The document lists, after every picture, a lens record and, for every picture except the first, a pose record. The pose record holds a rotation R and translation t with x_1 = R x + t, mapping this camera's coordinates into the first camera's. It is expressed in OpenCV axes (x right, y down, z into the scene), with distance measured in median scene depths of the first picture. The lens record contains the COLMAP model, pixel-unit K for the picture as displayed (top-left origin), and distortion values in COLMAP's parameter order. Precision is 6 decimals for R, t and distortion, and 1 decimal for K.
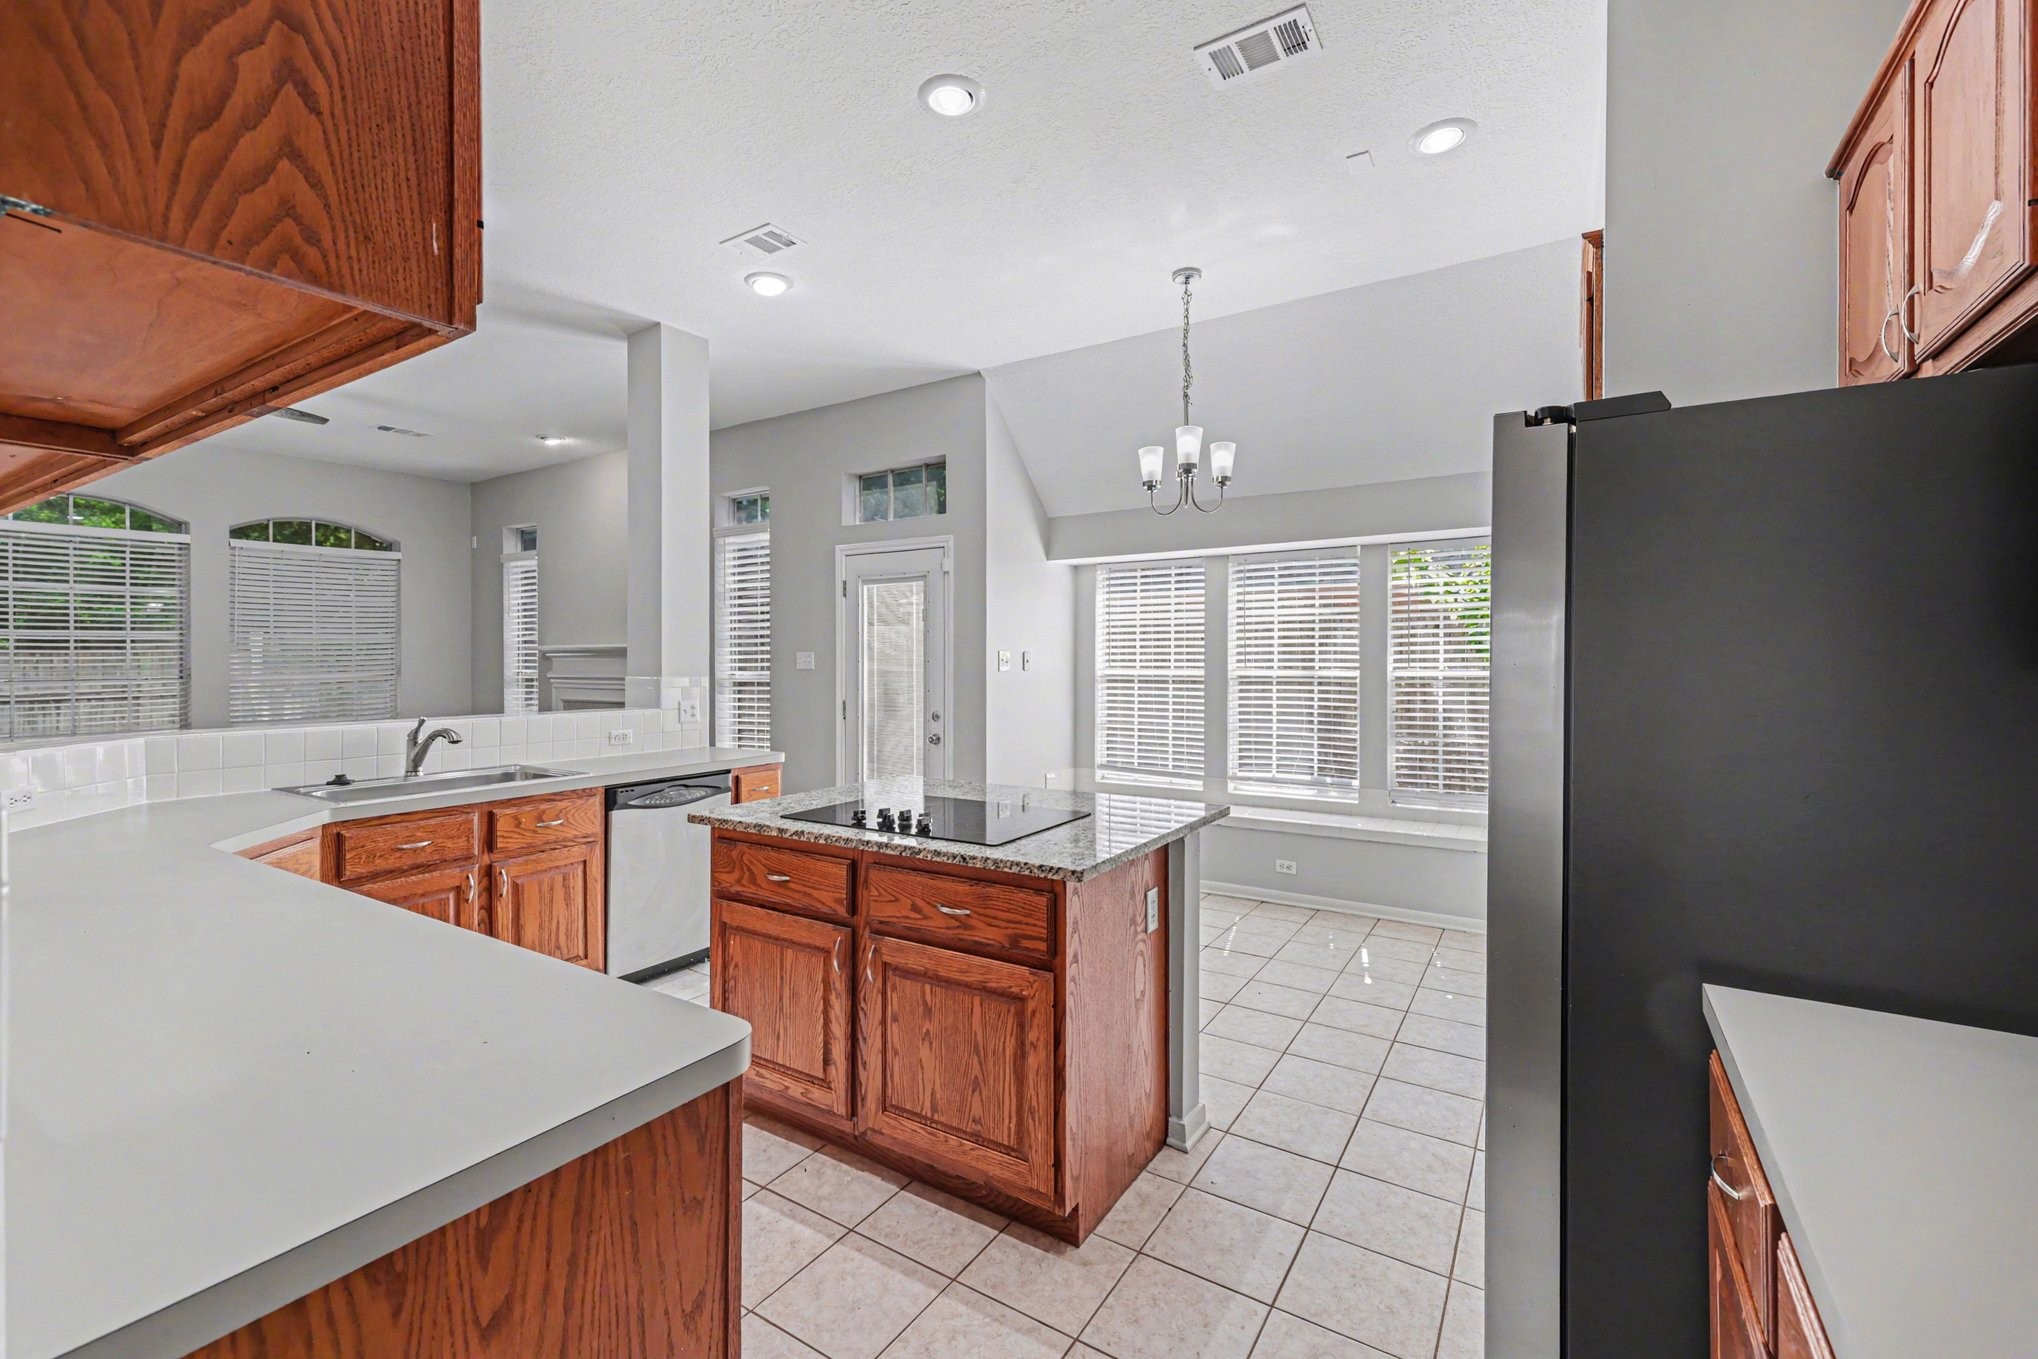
lens RADIAL K [[885.3, 0, 1012.3], [0, 885.3, 668.1], [0, 0, 1]] dist [-0.000429, -0.000440]
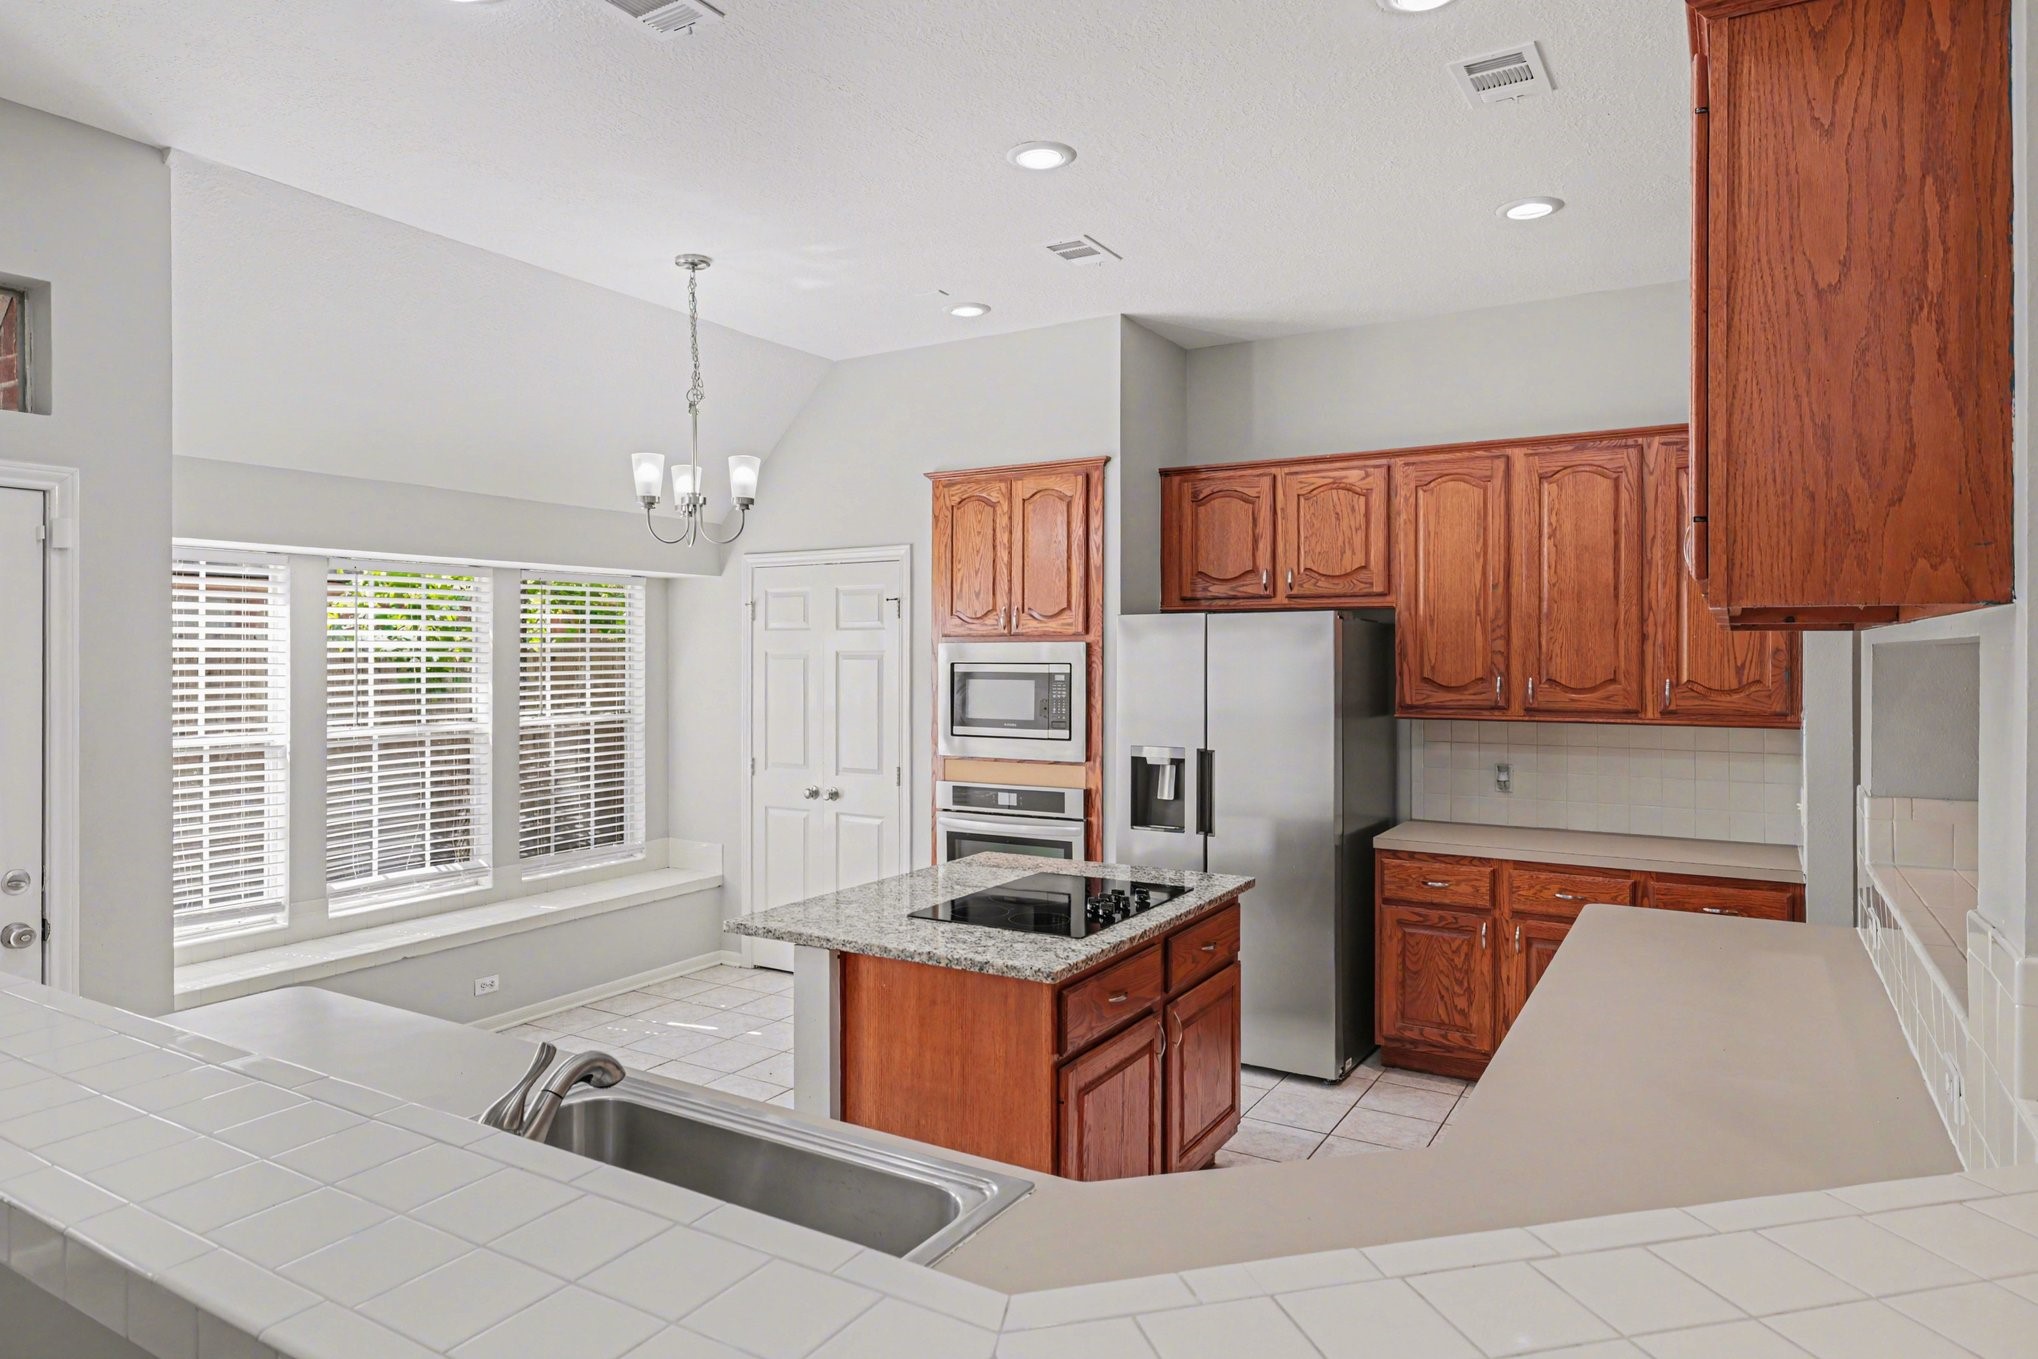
lens RADIAL K [[1215.3, 0, 1012.9], [0, 1215.3, 665.2], [0, 0, 1]] dist [-0.000465, 0.000494]
pose [[-0.036367, -0.003595, 0.999332, -0.845801], [0.011308, 0.999928, 0.004009, -0.056426], [-0.999275, 0.011447, -0.036324, 0.654378]]
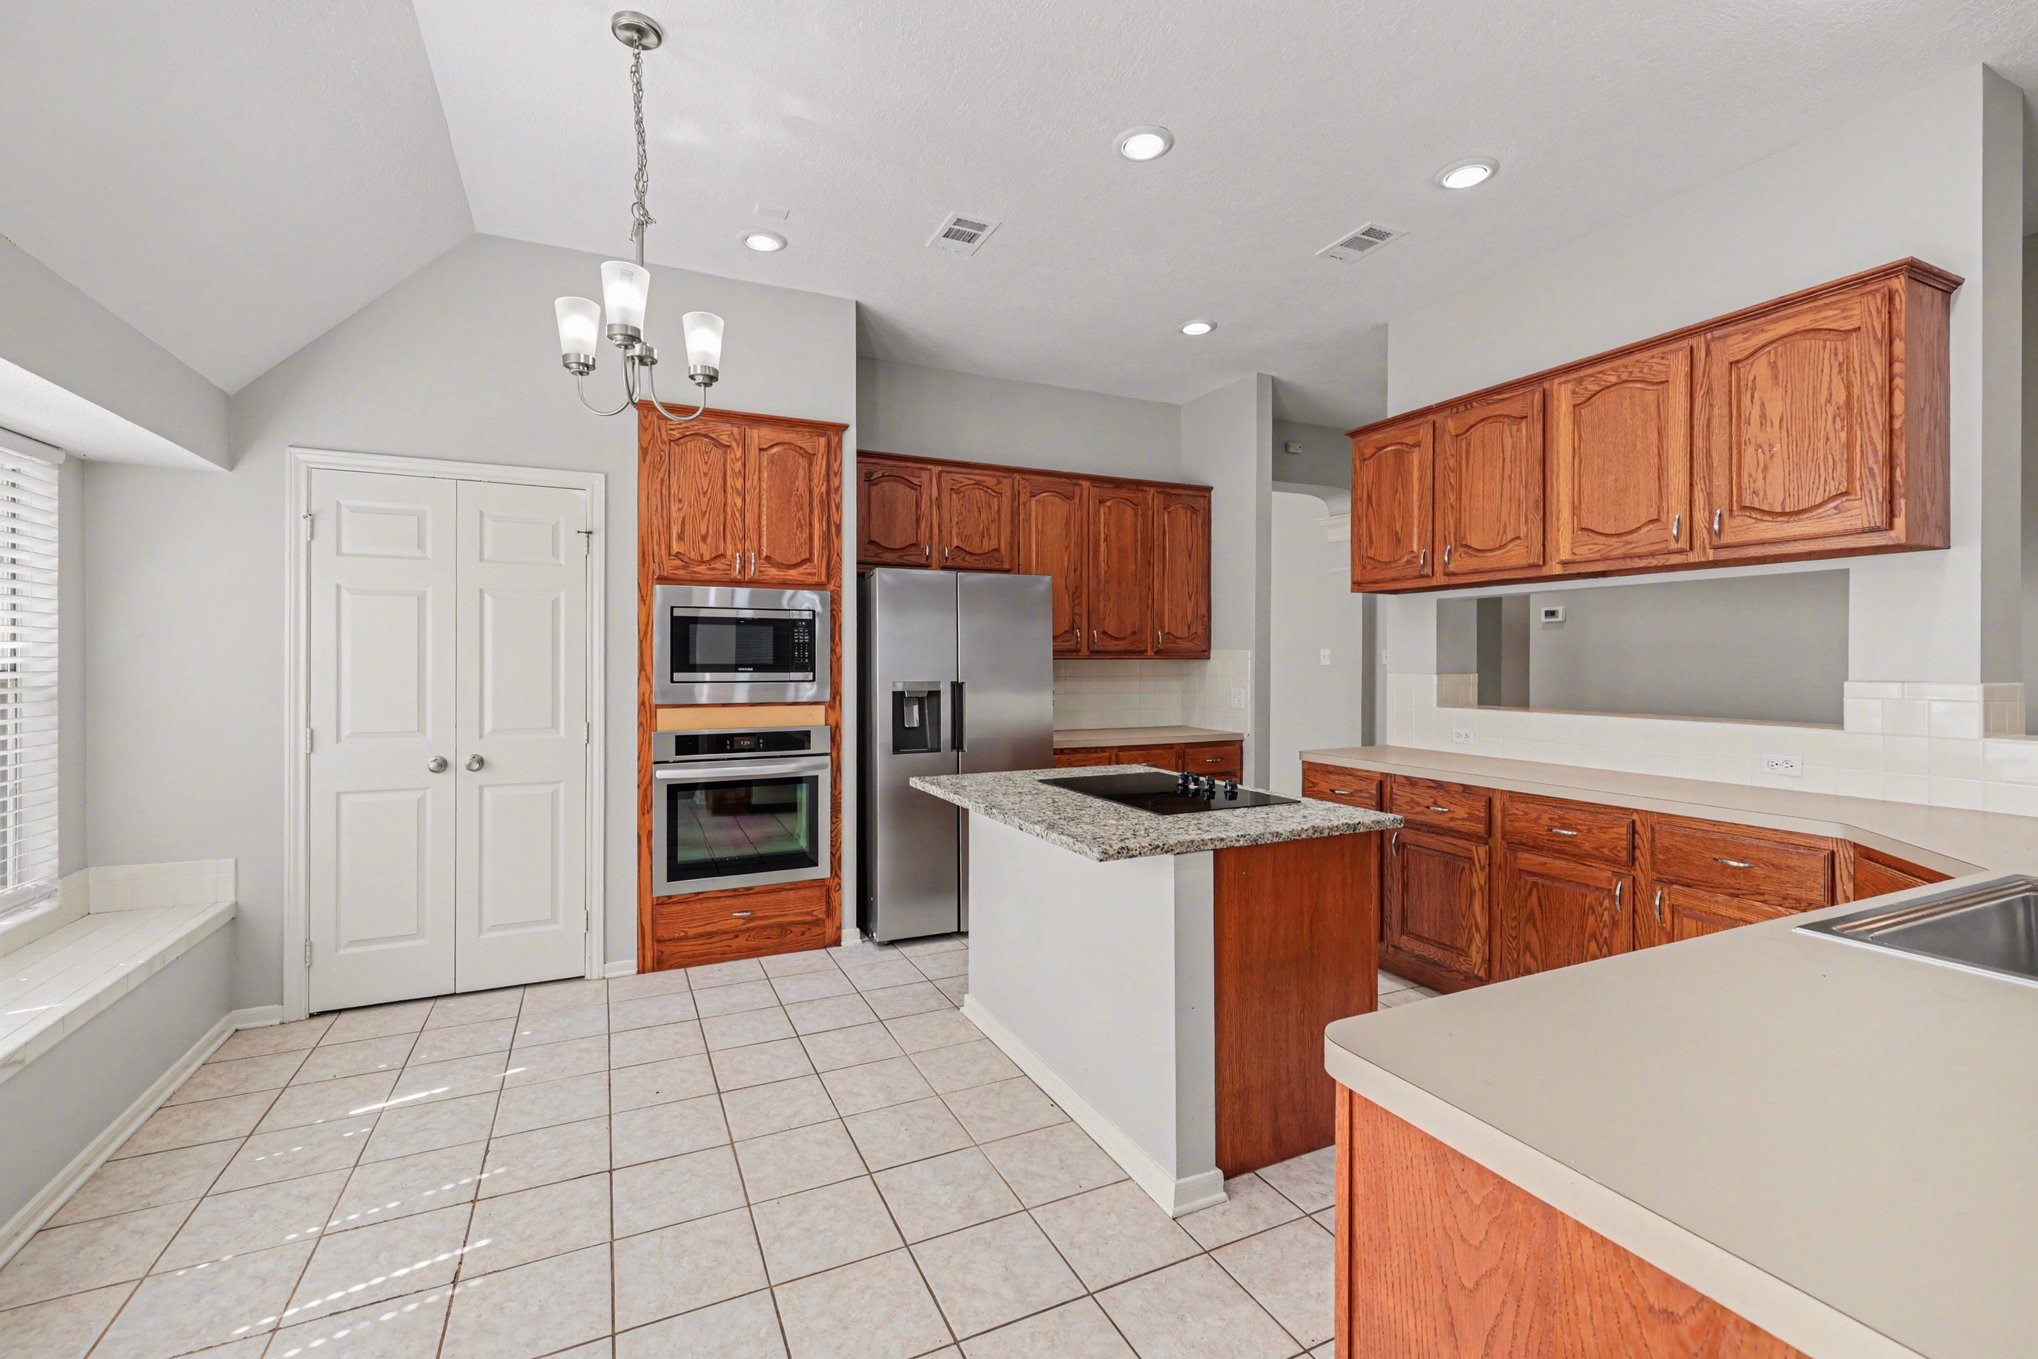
lens RADIAL K [[841.1, 0, 1004.1], [0, 841.1, 669.8], [0, 0, 1]] dist [0.008029, -0.000393]
pose [[-0.845697, -0.001656, 0.533660, -0.298004], [0.009136, 0.999804, 0.017580, -0.003184], [-0.533585, 0.019743, -0.845516, 1.202579]]
